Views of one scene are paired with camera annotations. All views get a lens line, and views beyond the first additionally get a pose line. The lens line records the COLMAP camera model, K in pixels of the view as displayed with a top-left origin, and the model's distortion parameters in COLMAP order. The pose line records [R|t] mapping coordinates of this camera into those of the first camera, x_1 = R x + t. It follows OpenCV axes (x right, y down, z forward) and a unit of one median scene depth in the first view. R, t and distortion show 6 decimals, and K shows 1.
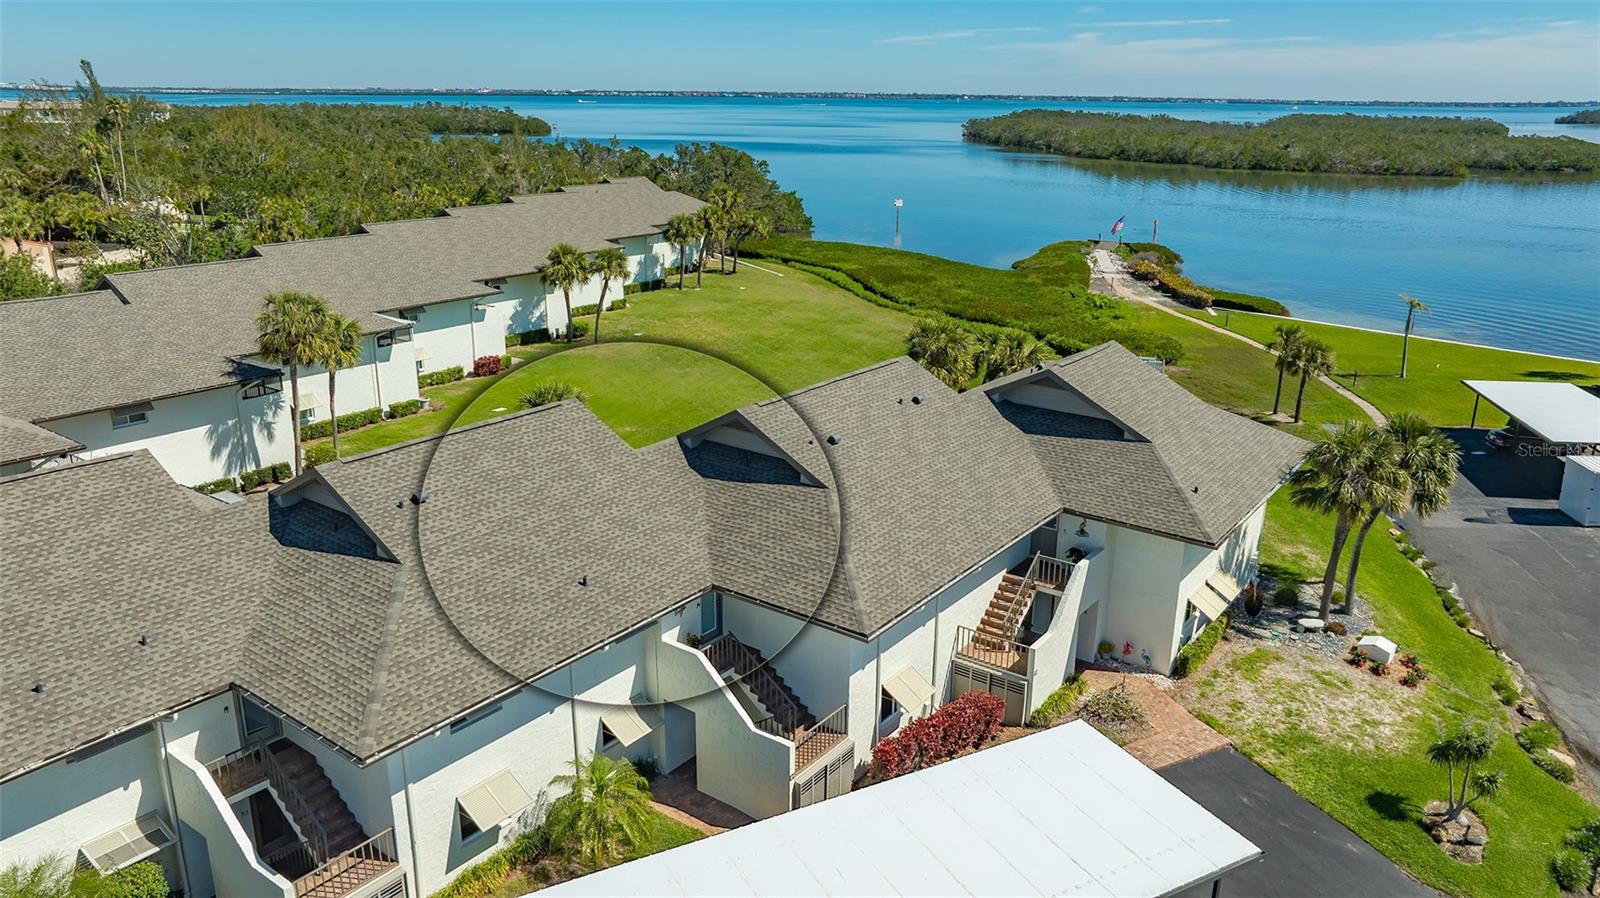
lens RADIAL K [[1125.9, 0, 805.6], [0, 1125.9, 445.6], [0, 0, 1]] dist [-0.035038, 0.032916]
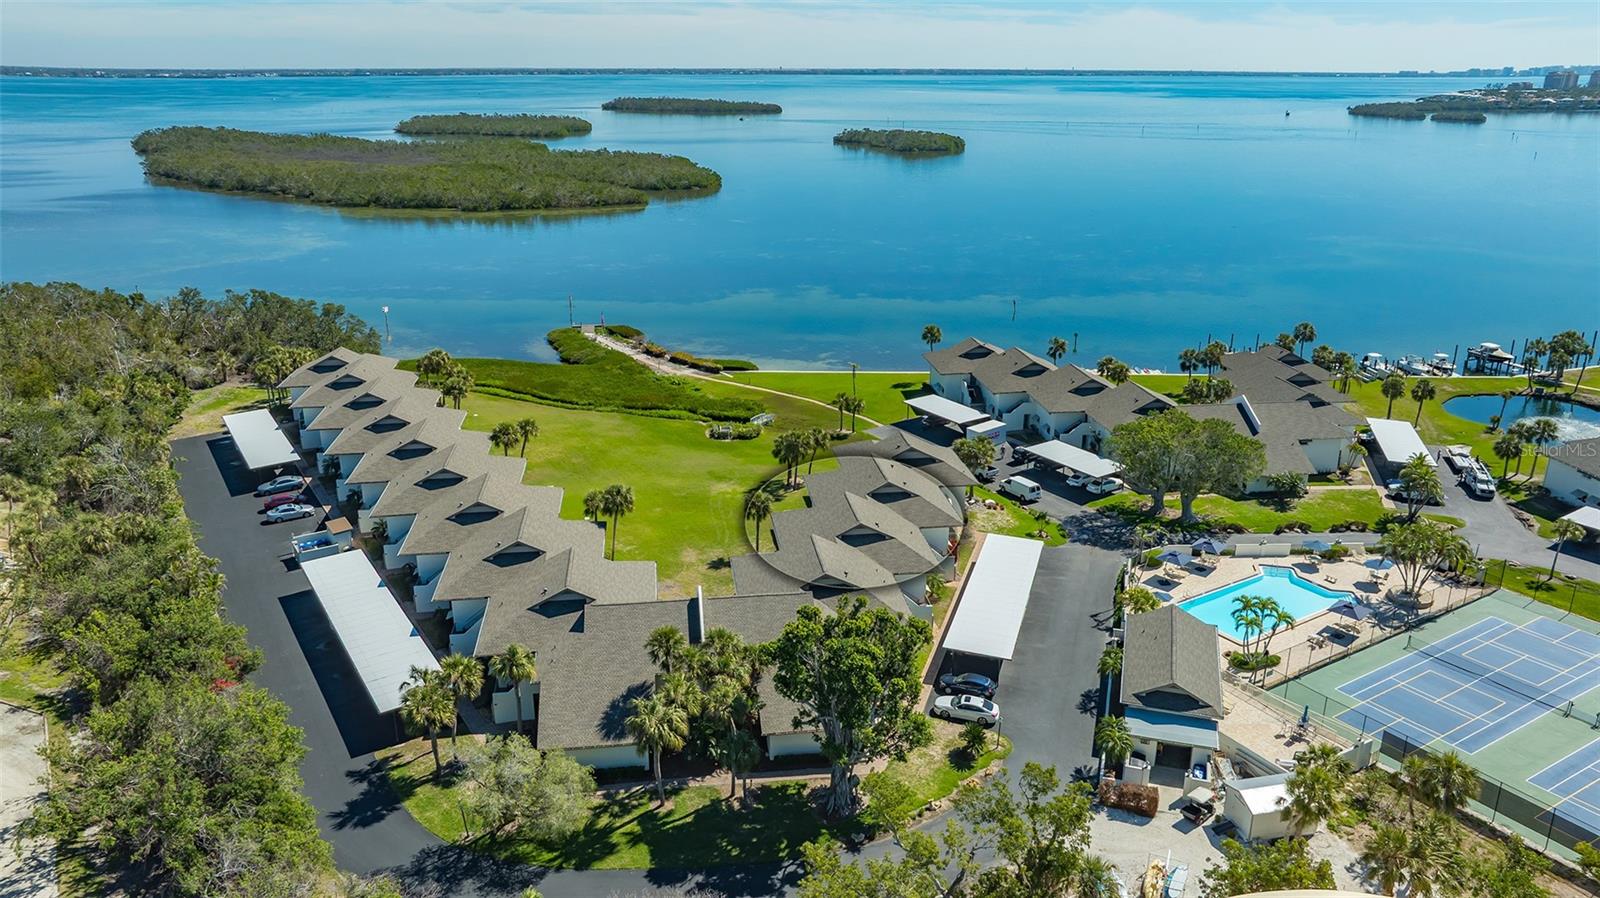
lens RADIAL K [[1125.9, 0, 799.3], [0, 1125.9, 455.2], [0, 0, 1]] dist [-0.035038, 0.032916]
pose [[0.717141, -0.233864, 0.656518, -0.250827], [0.210666, 0.970692, 0.115660, -0.056780], [-0.664325, 0.055362, 0.745391, -0.140607]]
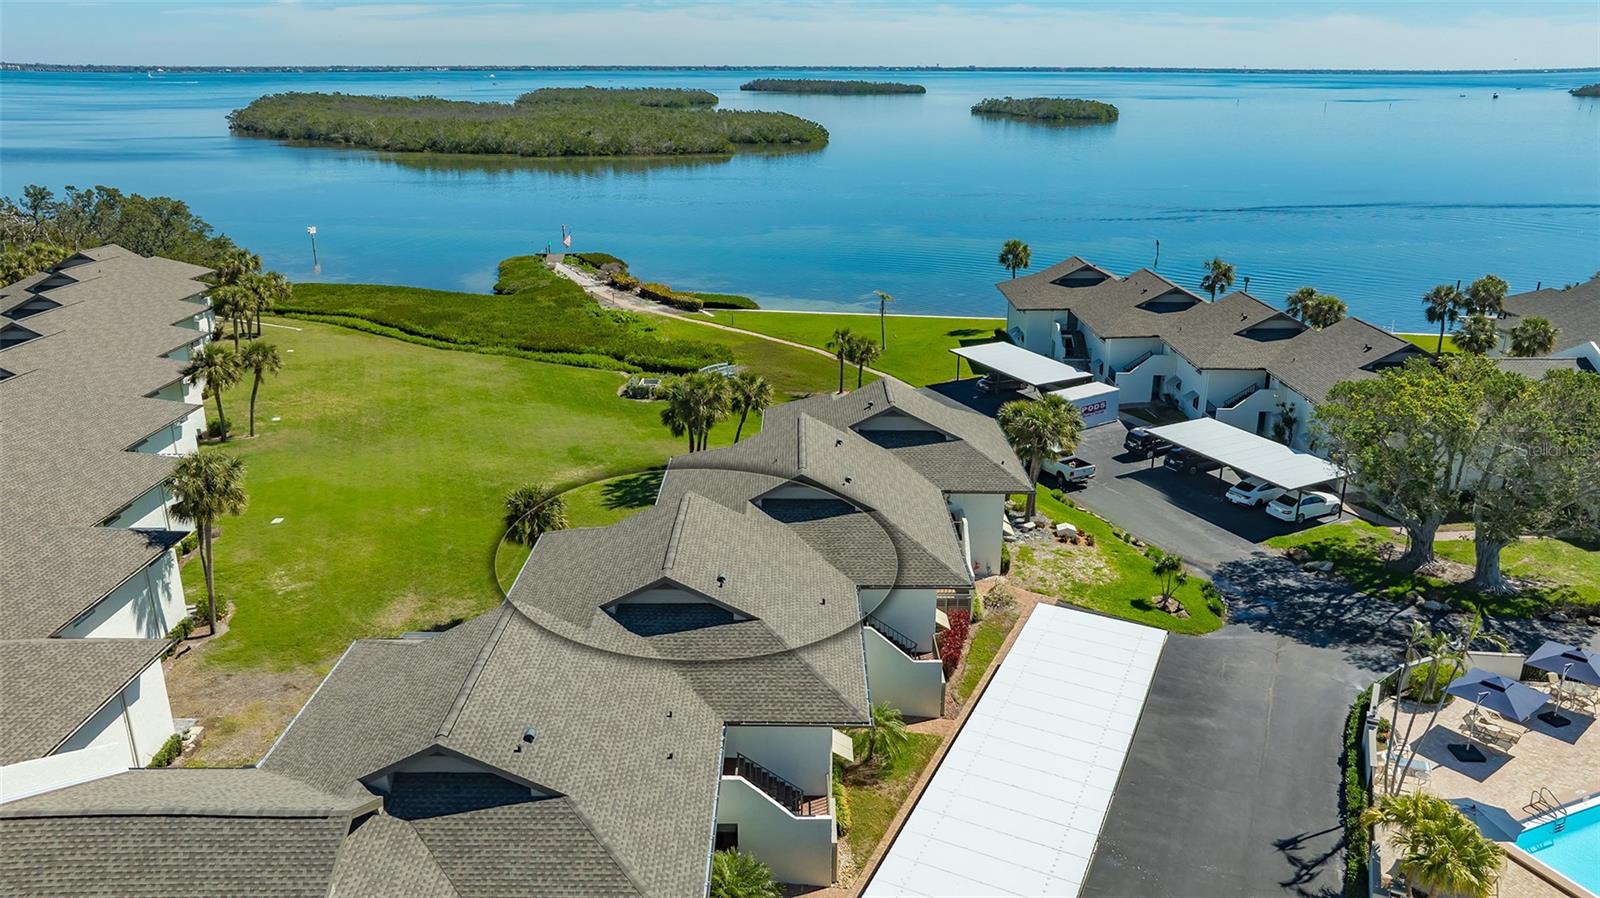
lens RADIAL K [[1125.9, 0, 799.6], [0, 1125.9, 452.0], [0, 0, 1]] dist [-0.035038, 0.032916]
pose [[0.803449, -0.200427, 0.560623, -0.089201], [0.182474, 0.979214, 0.088565, -0.019222], [-0.566721, 0.031142, 0.823321, -0.023382]]
